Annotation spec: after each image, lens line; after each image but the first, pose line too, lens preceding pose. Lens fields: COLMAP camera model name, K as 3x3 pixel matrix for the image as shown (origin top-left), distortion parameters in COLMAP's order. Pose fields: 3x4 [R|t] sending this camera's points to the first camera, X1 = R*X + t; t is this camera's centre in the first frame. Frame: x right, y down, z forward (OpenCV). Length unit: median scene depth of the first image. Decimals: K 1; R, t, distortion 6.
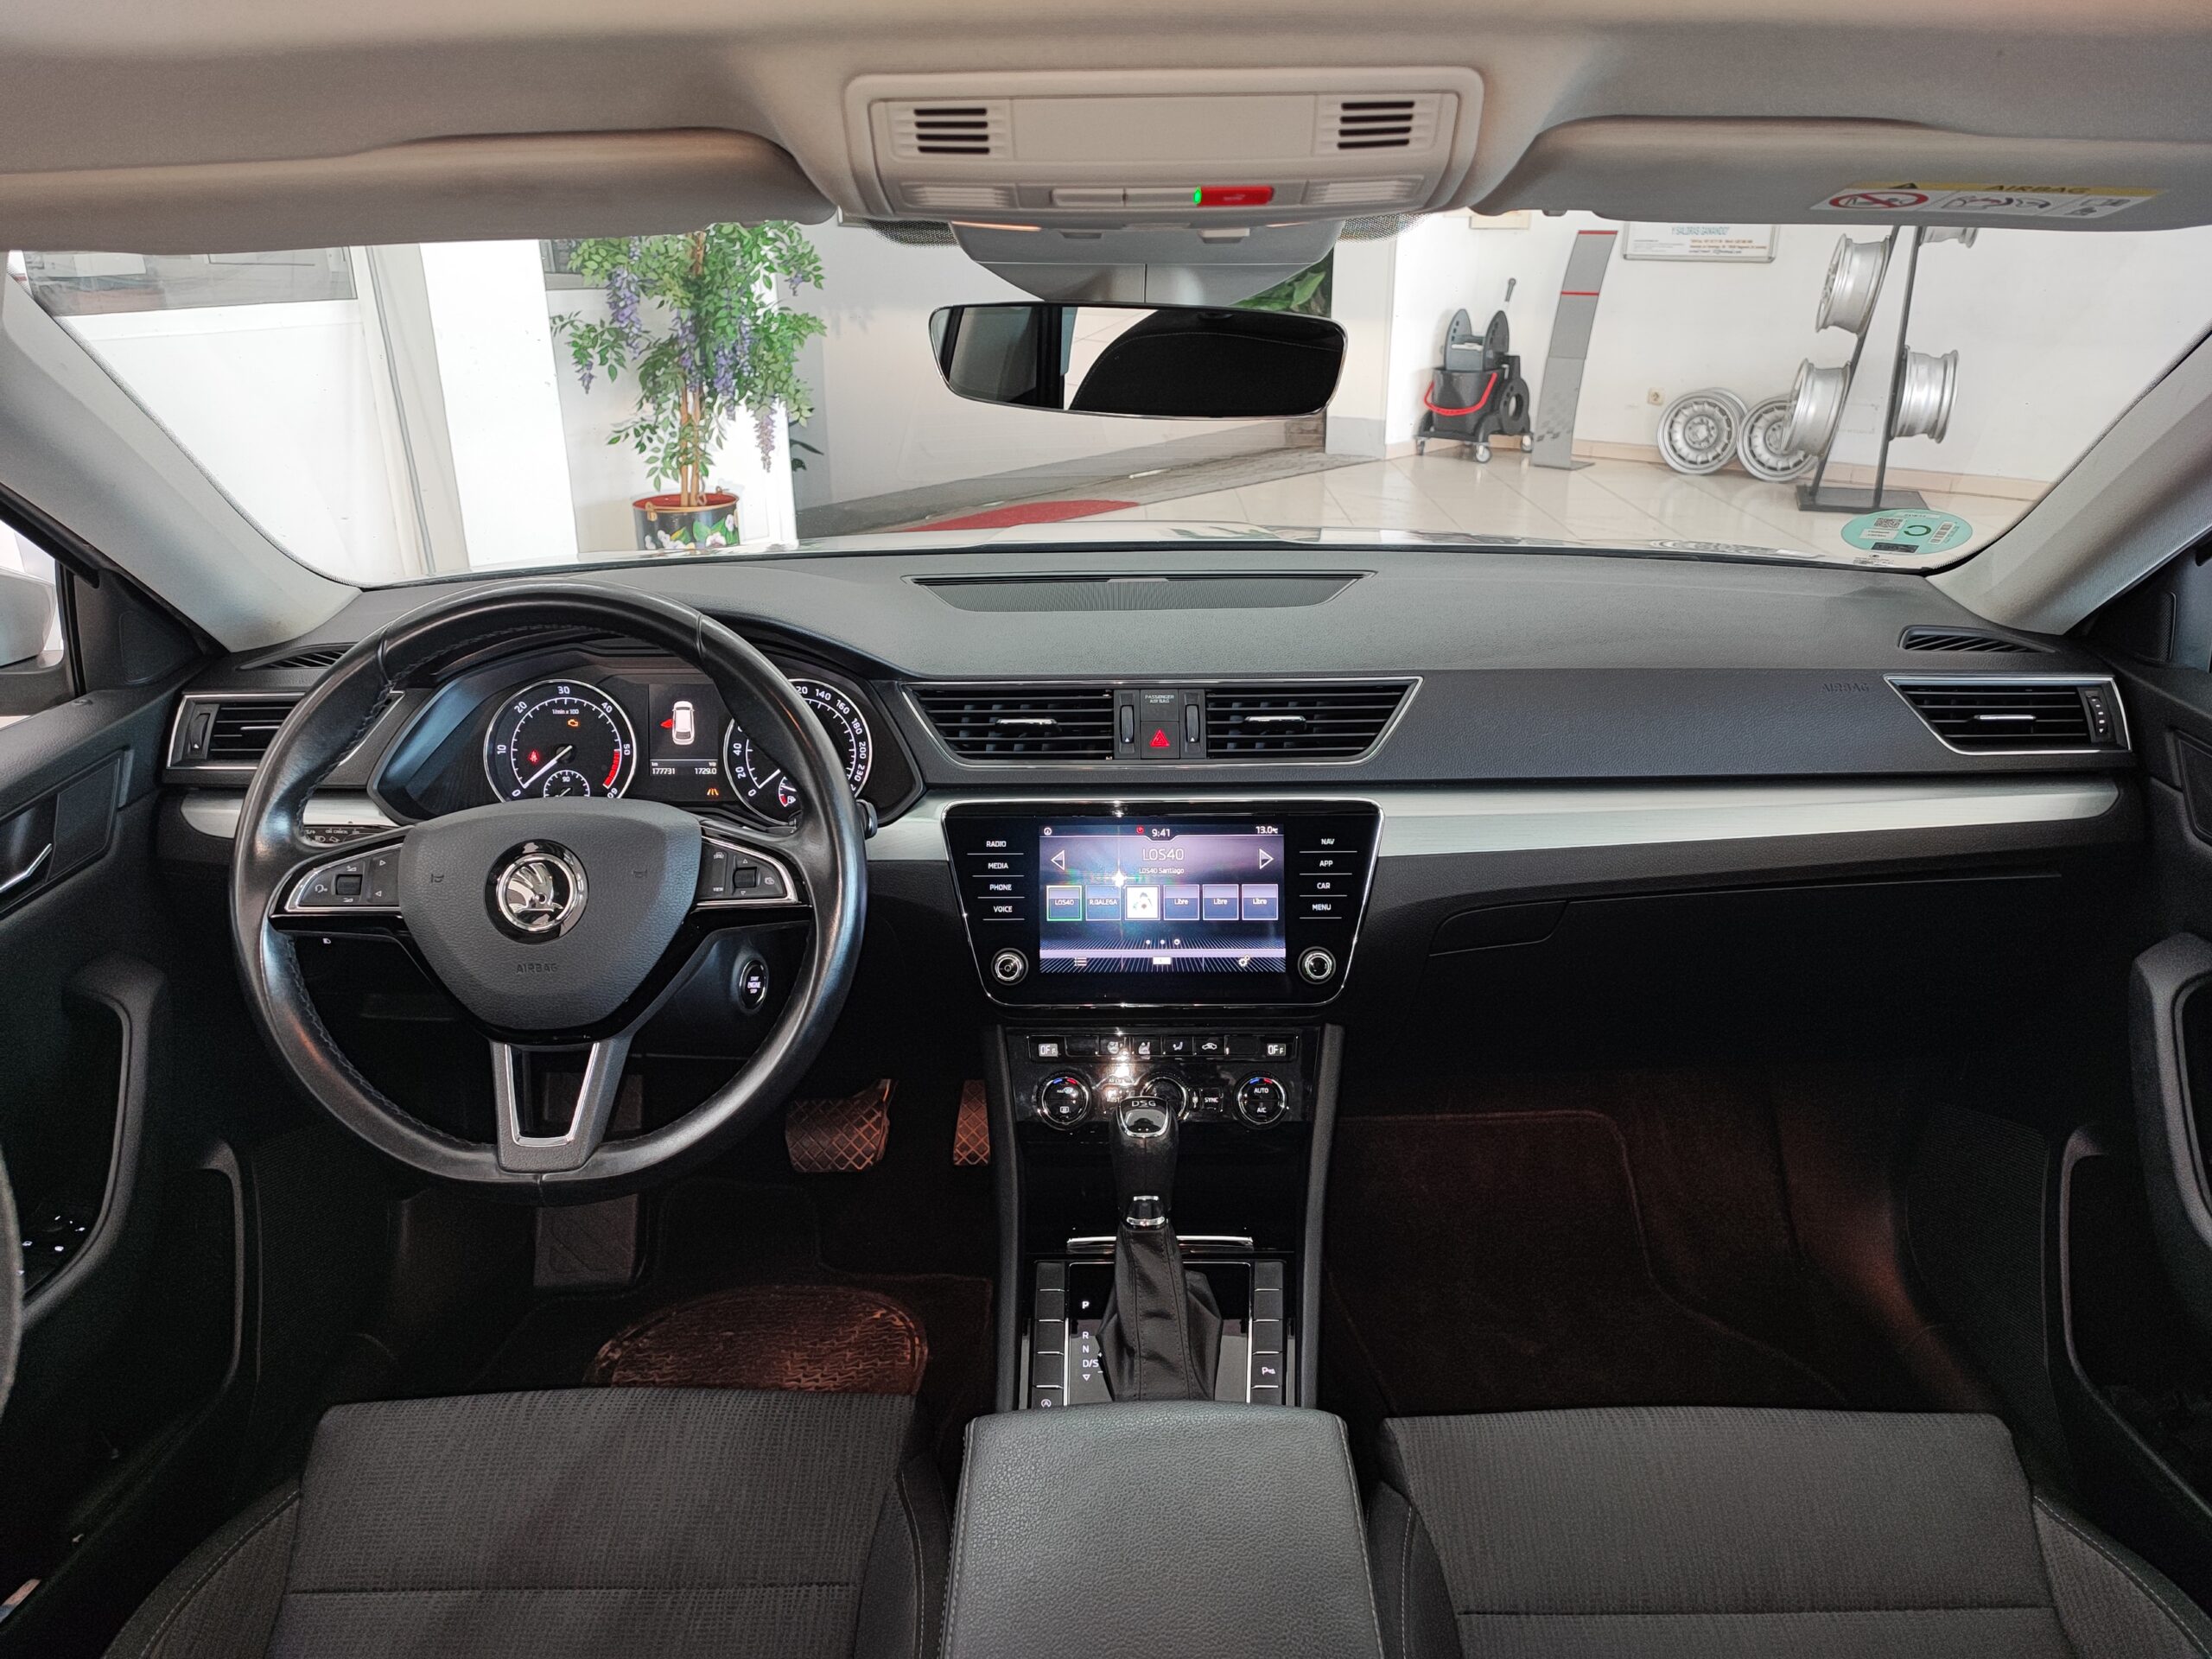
lens RADIAL K [[1696.0, 0, 1105.0], [0, 1696.0, 759.1], [0, 0, 1]] dist [-0.003242, -0.000822]
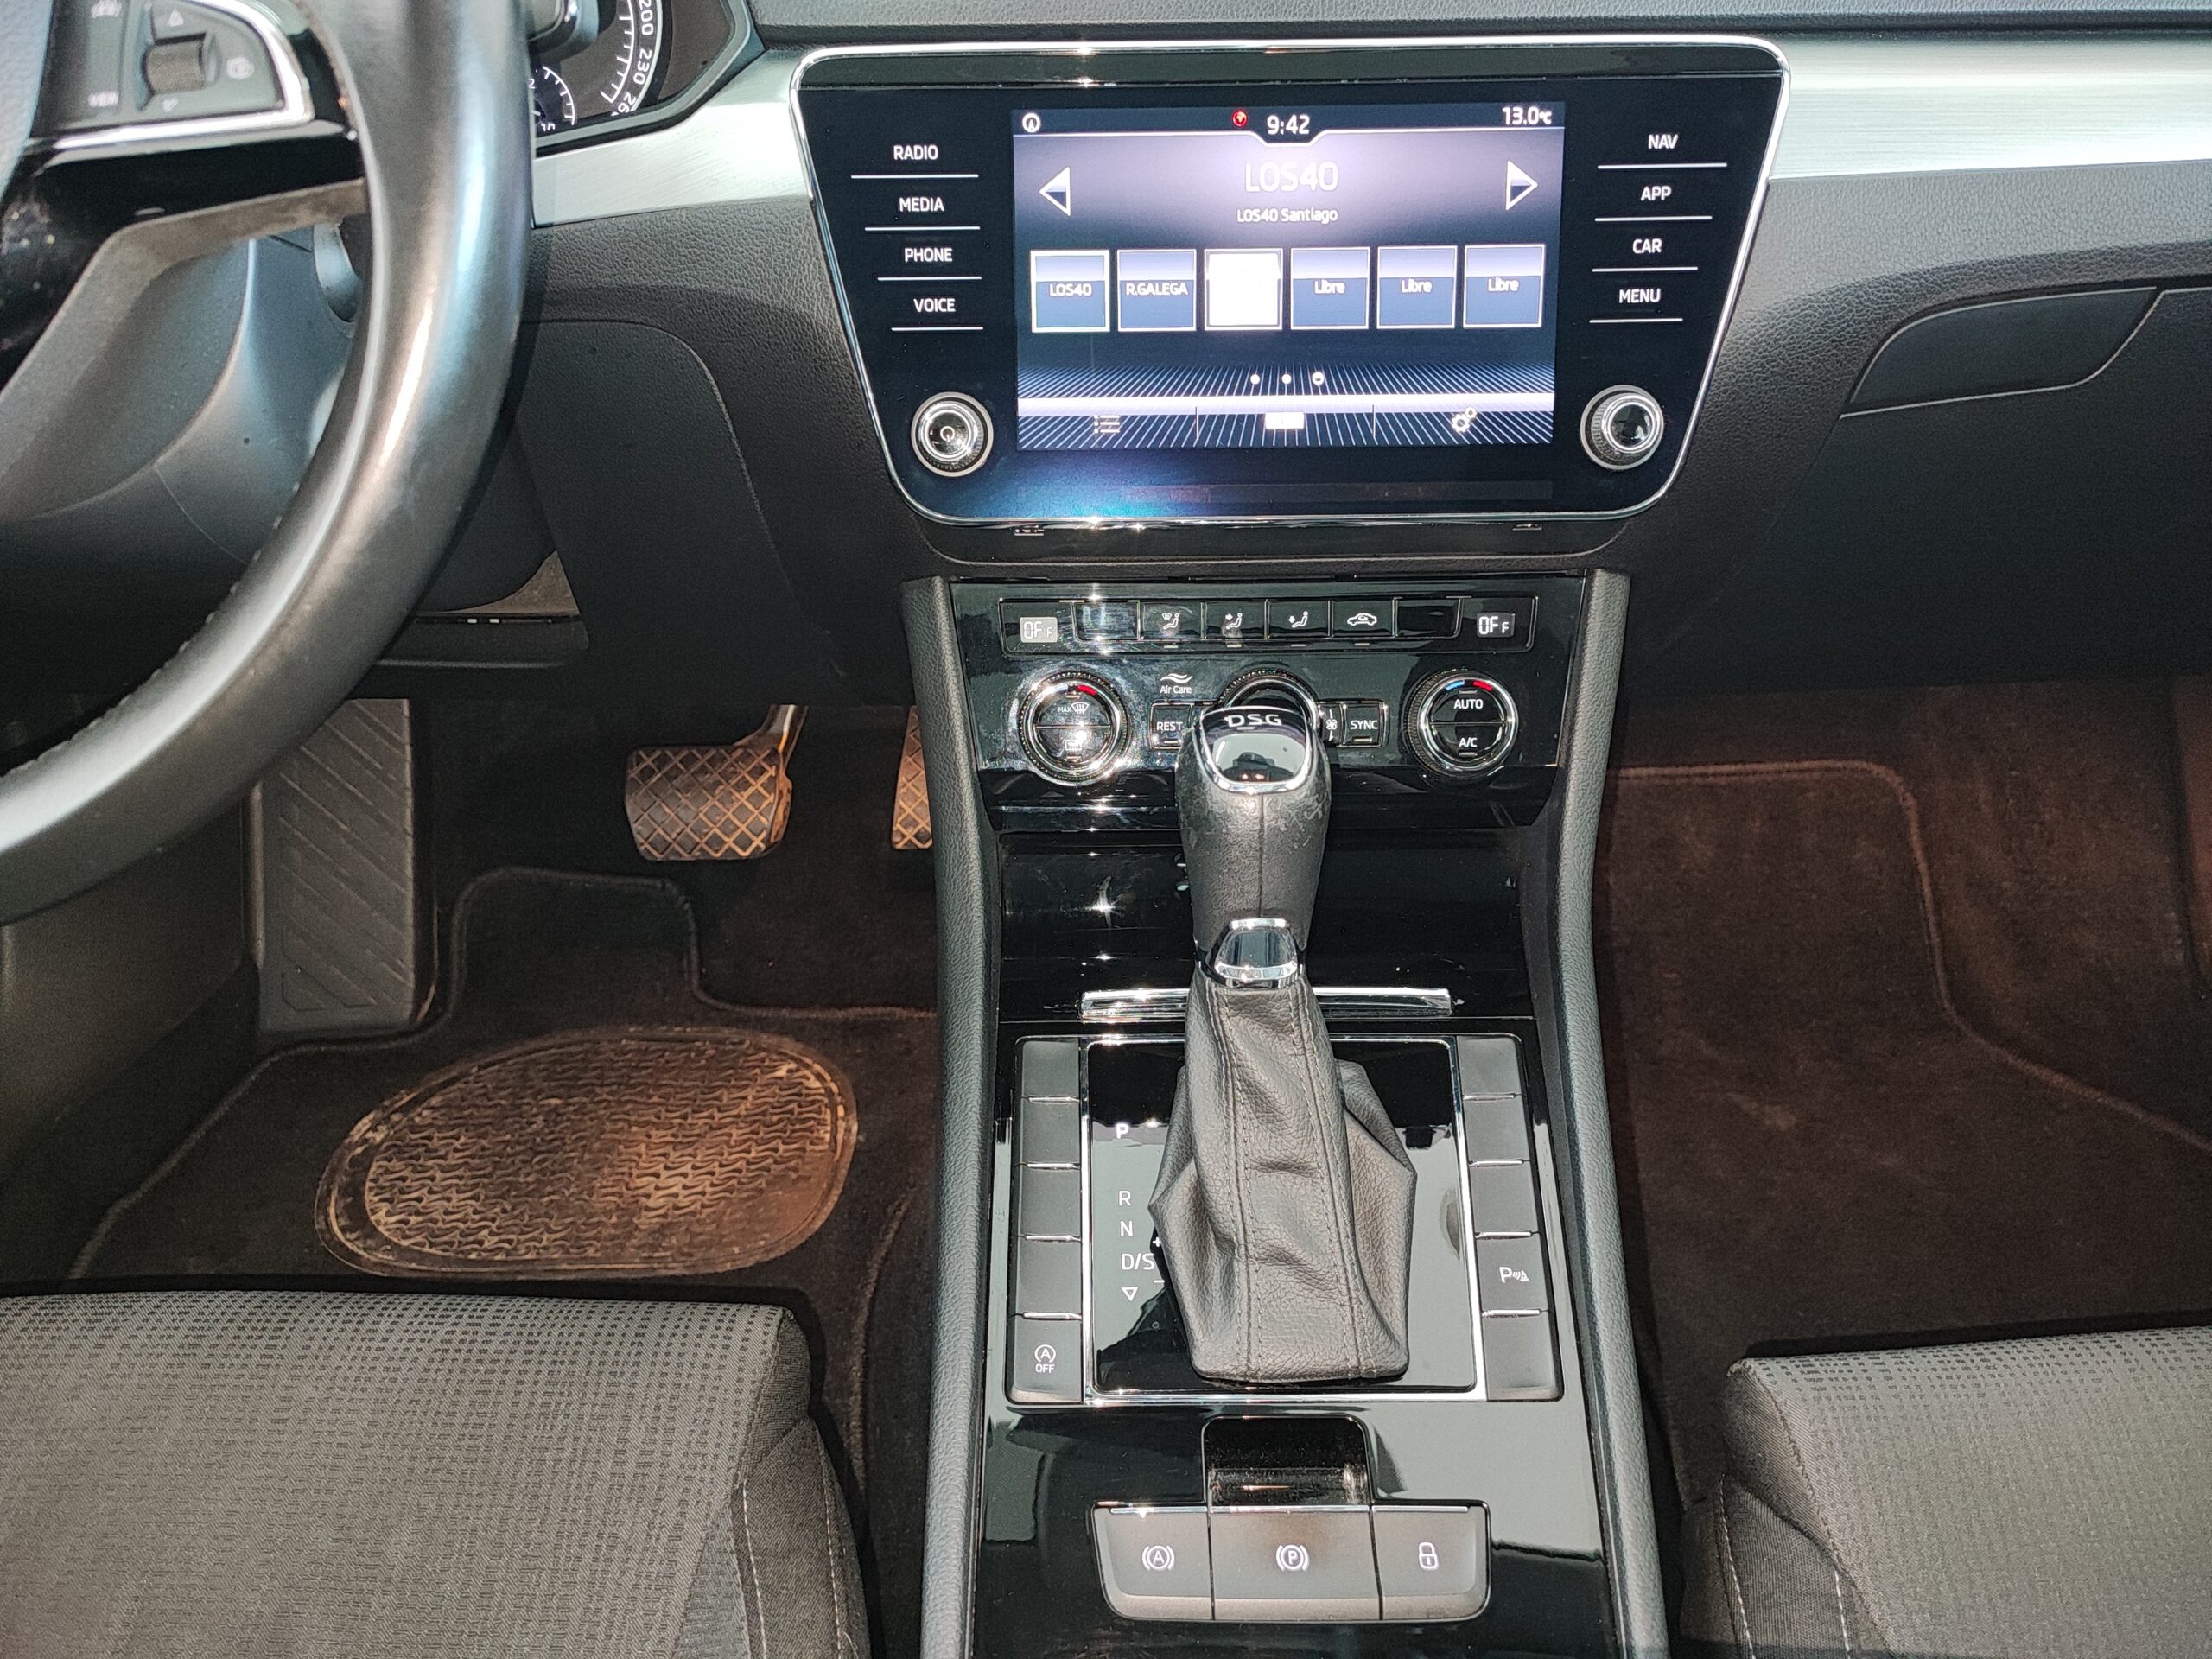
lens RADIAL K [[1612.2, 0, 1106.0], [0, 1612.2, 829.5], [0, 0, 1]] dist [0.023415, 0.001937]
pose [[0.999927, -0.005817, 0.010604, -0.019926], [0.003259, 0.973905, 0.226933, 0.126727], [-0.011648, -0.226882, 0.973853, 0.546381]]
